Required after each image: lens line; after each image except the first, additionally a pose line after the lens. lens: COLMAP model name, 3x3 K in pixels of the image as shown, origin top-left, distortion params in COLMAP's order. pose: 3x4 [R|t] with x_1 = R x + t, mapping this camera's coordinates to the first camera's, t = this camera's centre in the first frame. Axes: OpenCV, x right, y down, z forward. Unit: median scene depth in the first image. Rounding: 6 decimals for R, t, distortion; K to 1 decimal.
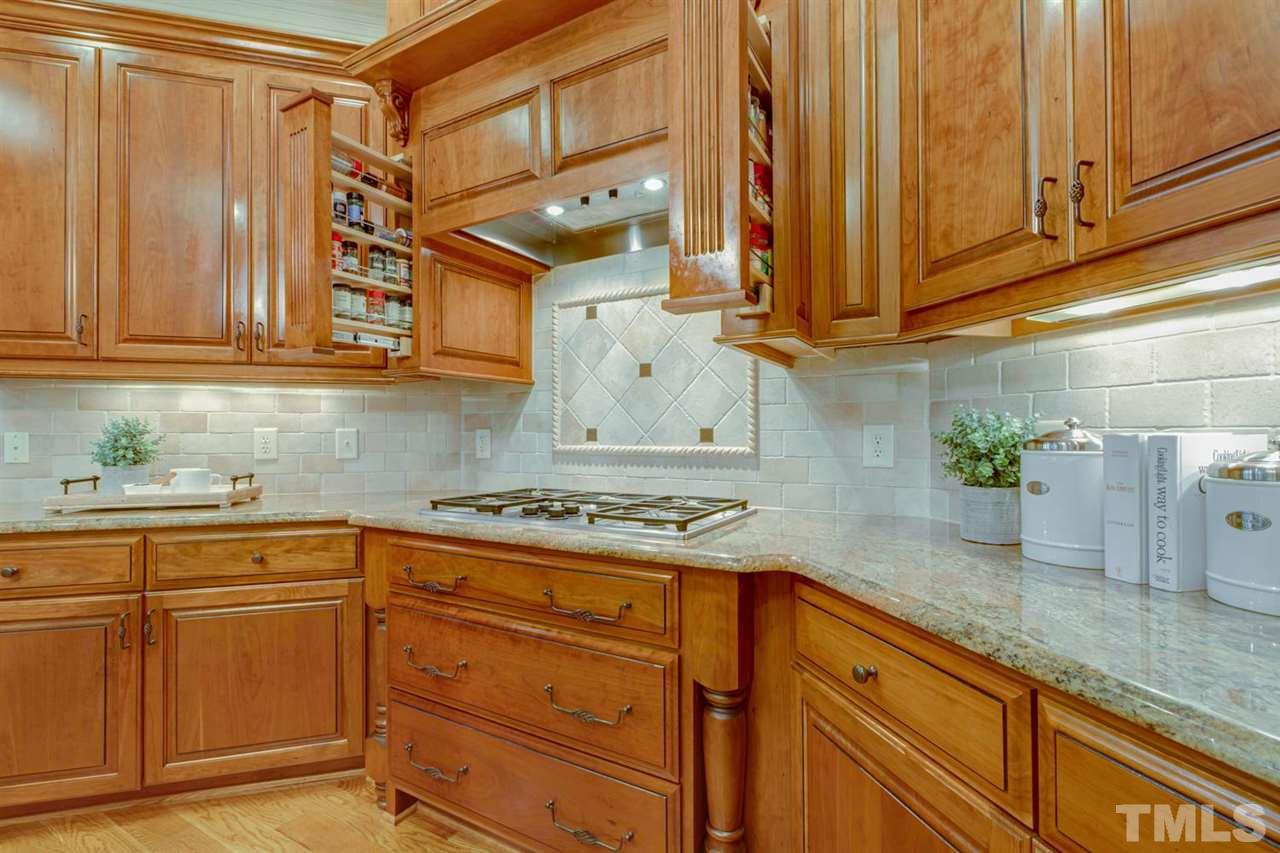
lens RADIAL K [[587.7, 0, 639.7], [0, 587.7, 426.9], [0, 0, 1]] dist [0.002027, 0.000145]
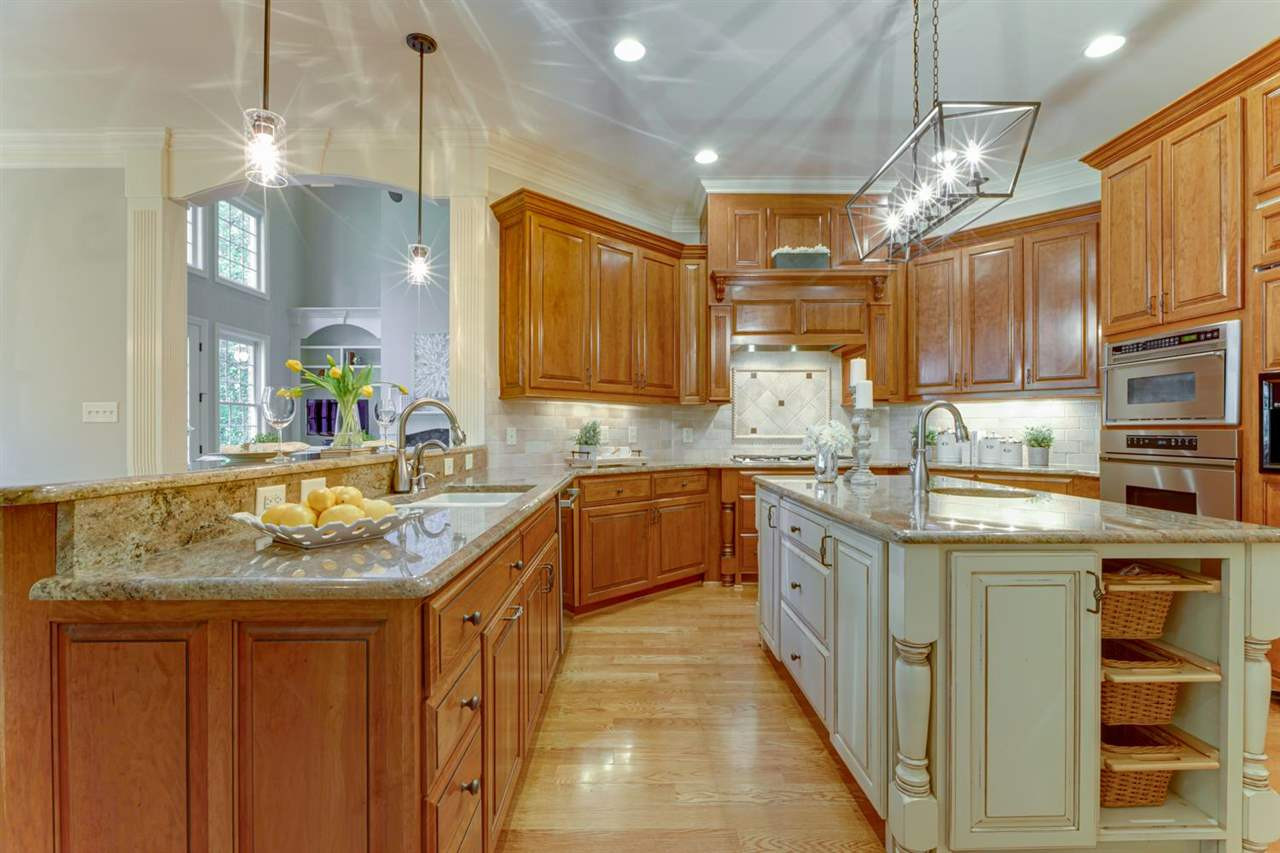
lens RADIAL K [[581.1, 0, 639.0], [0, 581.1, 430.6], [0, 0, 1]] dist [-0.009726, -0.000398]
pose [[0.865543, 0.005699, 0.500802, -1.571896], [-0.009371, 0.999944, 0.004818, 0.006354], [-0.500746, -0.008863, 0.865549, -0.689932]]
